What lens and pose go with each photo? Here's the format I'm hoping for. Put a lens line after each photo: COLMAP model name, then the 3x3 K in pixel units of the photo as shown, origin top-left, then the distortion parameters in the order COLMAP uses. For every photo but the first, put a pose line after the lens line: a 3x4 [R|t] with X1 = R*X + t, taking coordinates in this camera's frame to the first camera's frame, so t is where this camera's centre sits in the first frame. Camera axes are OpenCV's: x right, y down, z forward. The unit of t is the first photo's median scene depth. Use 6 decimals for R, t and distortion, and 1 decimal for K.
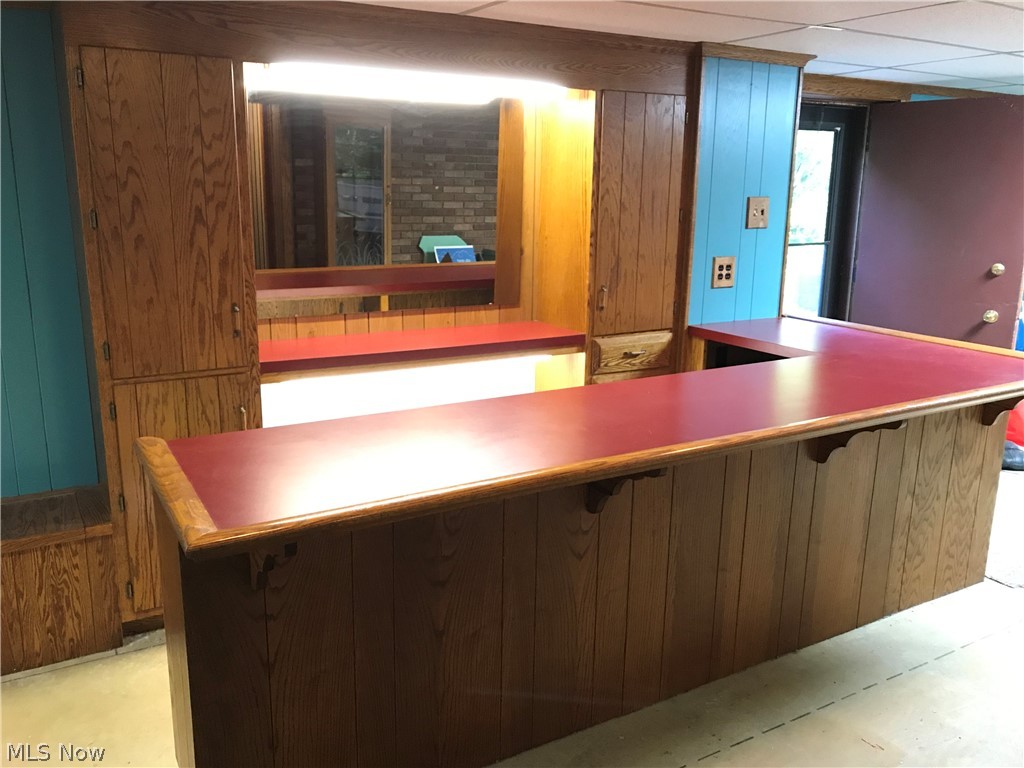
lens RADIAL K [[838.4, 0, 508.4], [0, 838.4, 384.9], [0, 0, 1]] dist [0.031876, -0.052426]
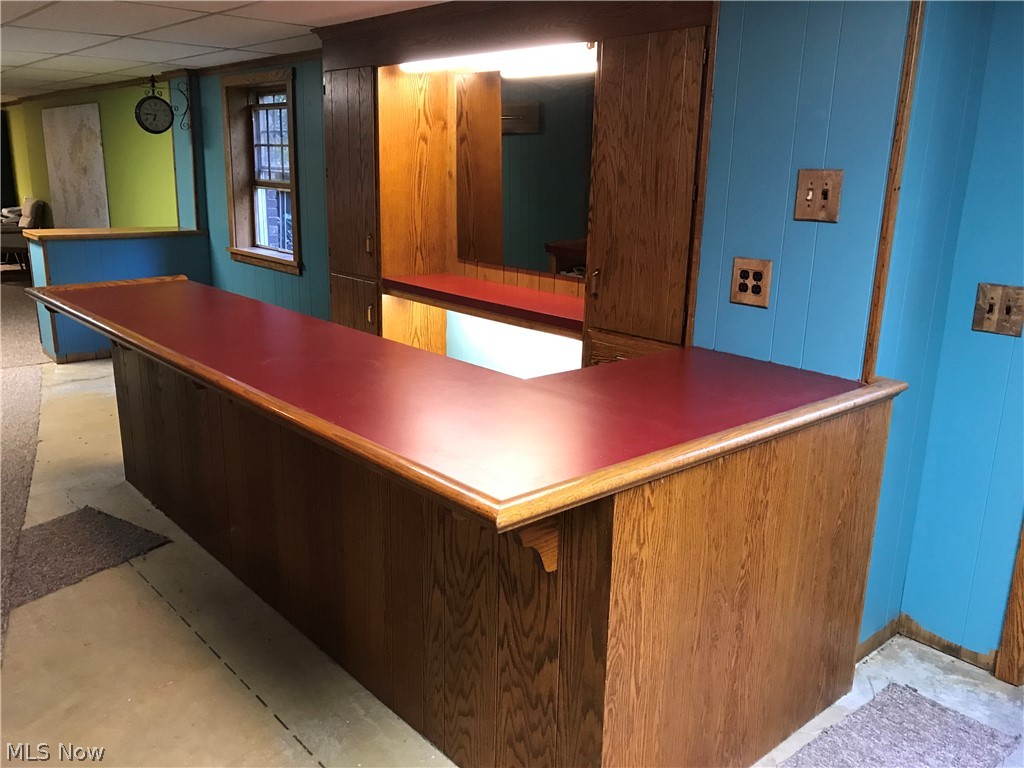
lens RADIAL K [[838.4, 0, 511.0], [0, 838.4, 379.9], [0, 0, 1]] dist [0.031876, -0.052426]
pose [[0.209811, 0.240680, -0.947656, 0.925070], [-0.245188, 0.951211, 0.187298, -0.147867], [0.946500, 0.193056, 0.258586, 0.708443]]
